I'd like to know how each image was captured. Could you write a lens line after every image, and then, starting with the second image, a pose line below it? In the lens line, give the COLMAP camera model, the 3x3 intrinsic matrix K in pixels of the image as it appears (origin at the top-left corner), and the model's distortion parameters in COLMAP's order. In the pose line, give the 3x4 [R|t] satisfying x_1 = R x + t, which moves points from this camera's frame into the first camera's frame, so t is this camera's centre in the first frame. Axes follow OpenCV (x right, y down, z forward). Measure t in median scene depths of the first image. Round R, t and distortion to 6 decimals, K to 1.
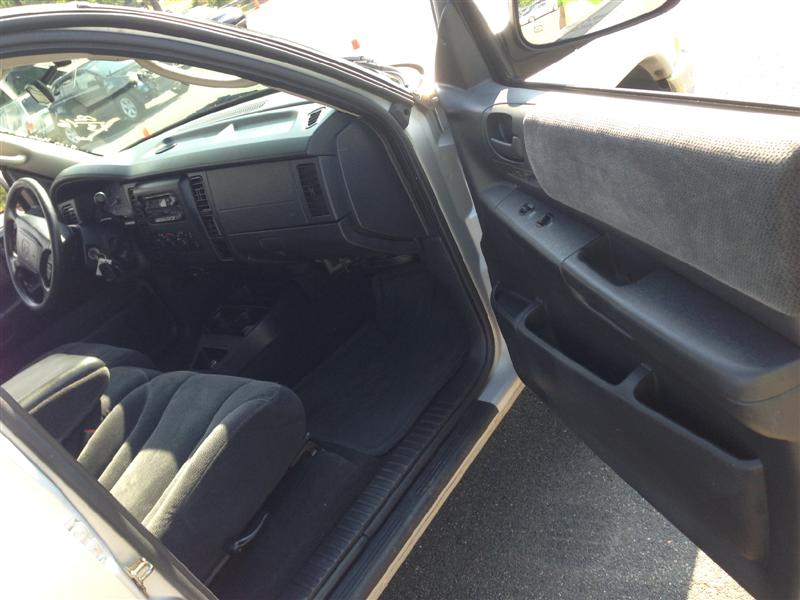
lens RADIAL K [[740.9, 0, 395.9], [0, 740.9, 303.2], [0, 0, 1]] dist [0.040742, 0.000000]
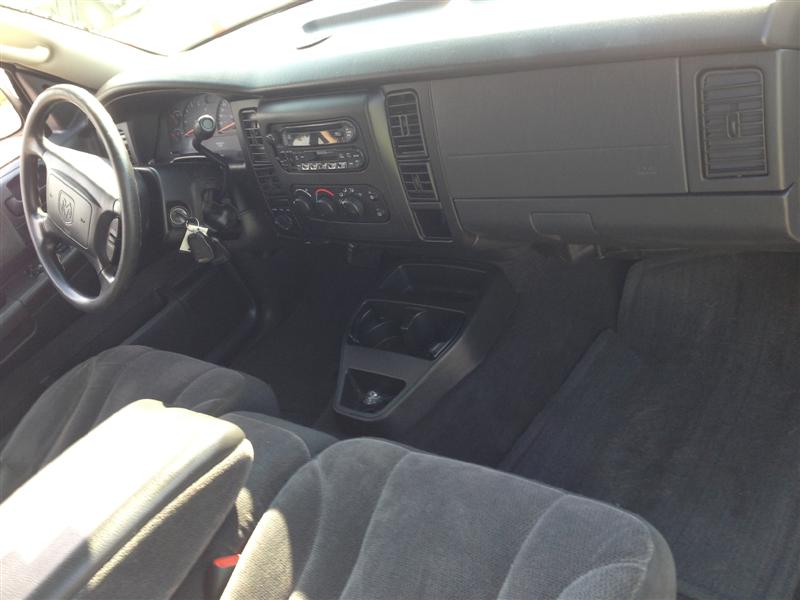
lens RADIAL K [[740.9, 0, 406.6], [0, 740.9, 301.5], [0, 0, 1]] dist [0.040742, 0.000000]
pose [[0.998295, 0.017404, 0.055719, -0.260499], [-0.022449, 0.995575, 0.091245, -0.059061], [-0.053884, -0.092340, 0.994268, 0.392948]]
